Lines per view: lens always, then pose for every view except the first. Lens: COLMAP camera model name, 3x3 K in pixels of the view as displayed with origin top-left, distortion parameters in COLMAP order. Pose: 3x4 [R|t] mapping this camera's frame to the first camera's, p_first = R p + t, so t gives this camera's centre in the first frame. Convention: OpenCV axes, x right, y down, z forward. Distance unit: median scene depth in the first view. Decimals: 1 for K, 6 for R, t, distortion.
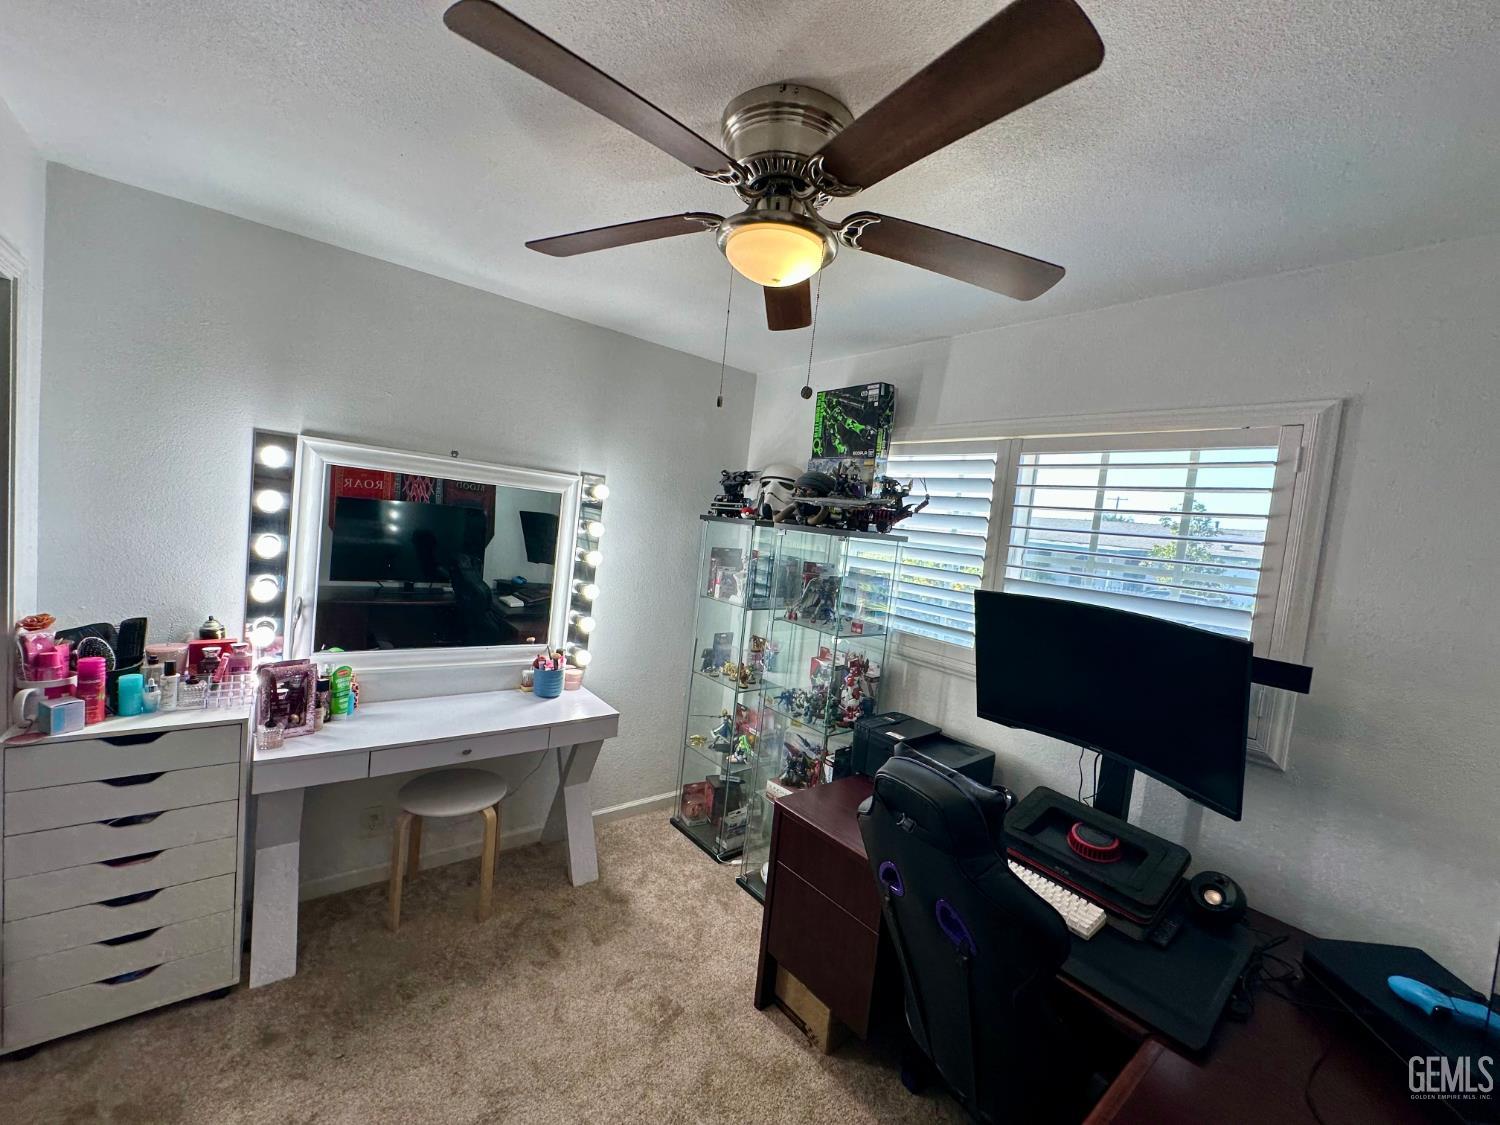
lens RADIAL K [[600.1, 0, 750.0], [0, 600.1, 562.5], [0, 0, 1]] dist [-0.000836, 0.000496]
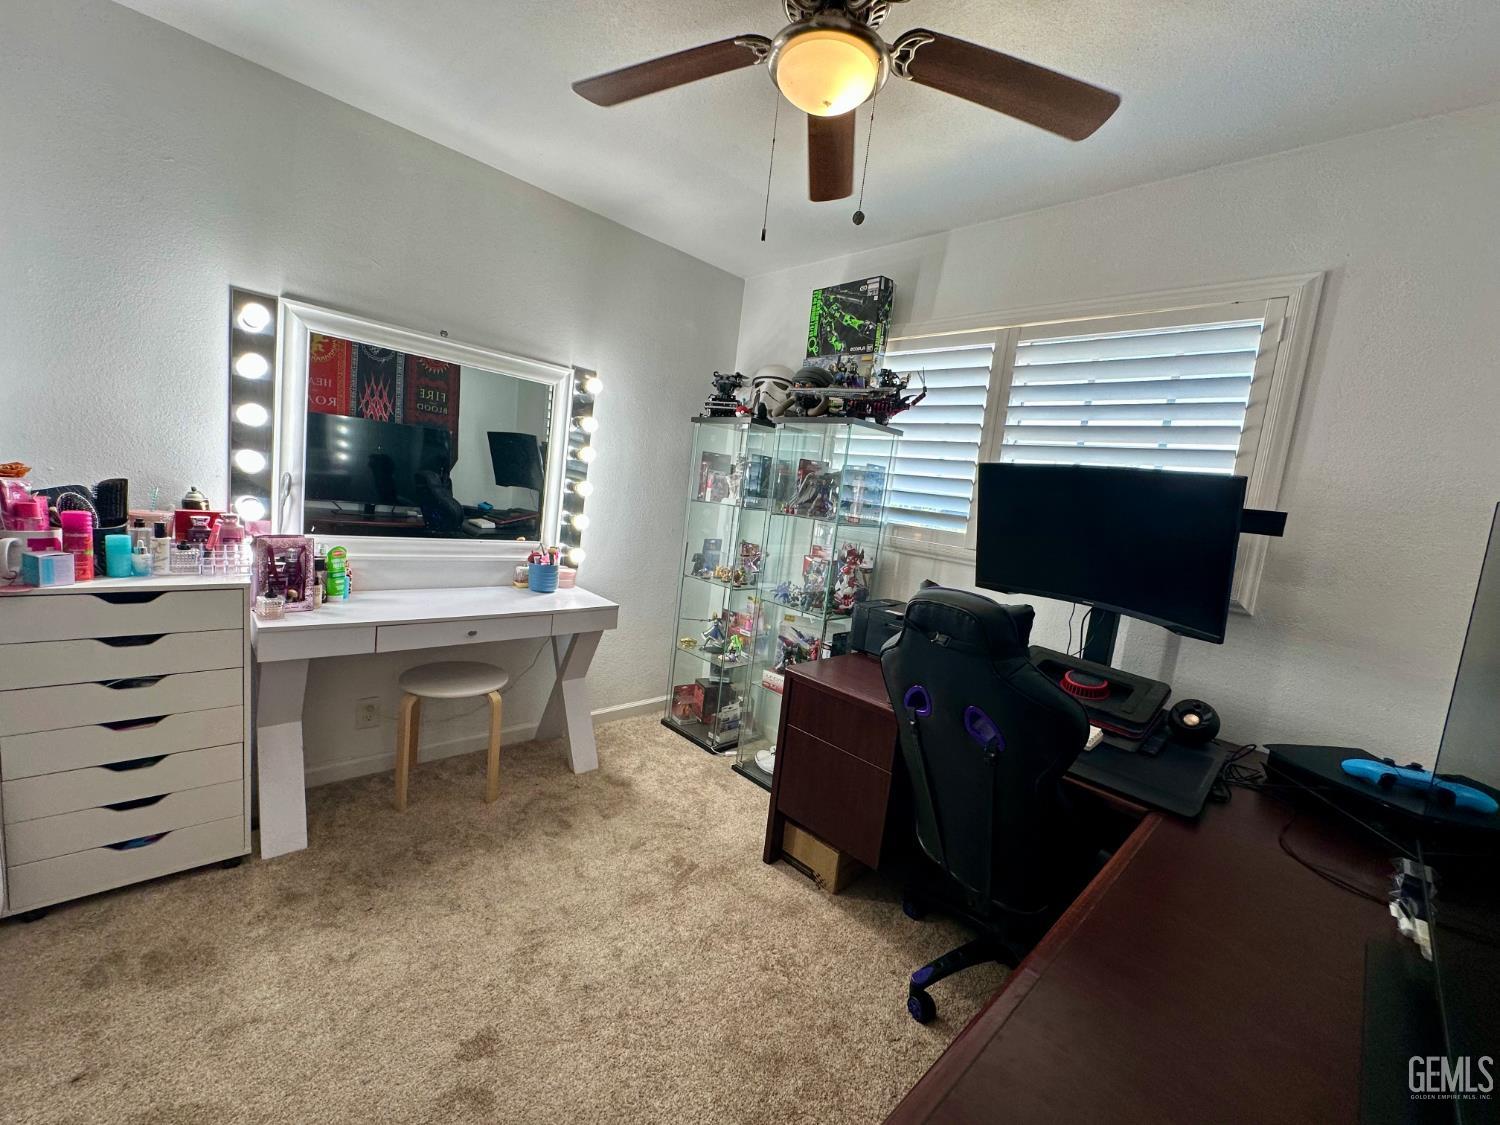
lens RADIAL K [[600.1, 0, 750.0], [0, 600.1, 562.5], [0, 0, 1]] dist [-0.000836, 0.000496]
pose [[0.996430, -0.000755, 0.084419, -0.100034], [-0.004898, 0.997759, 0.066731, 0.133053], [-0.084280, -0.066906, 0.994193, -0.018729]]
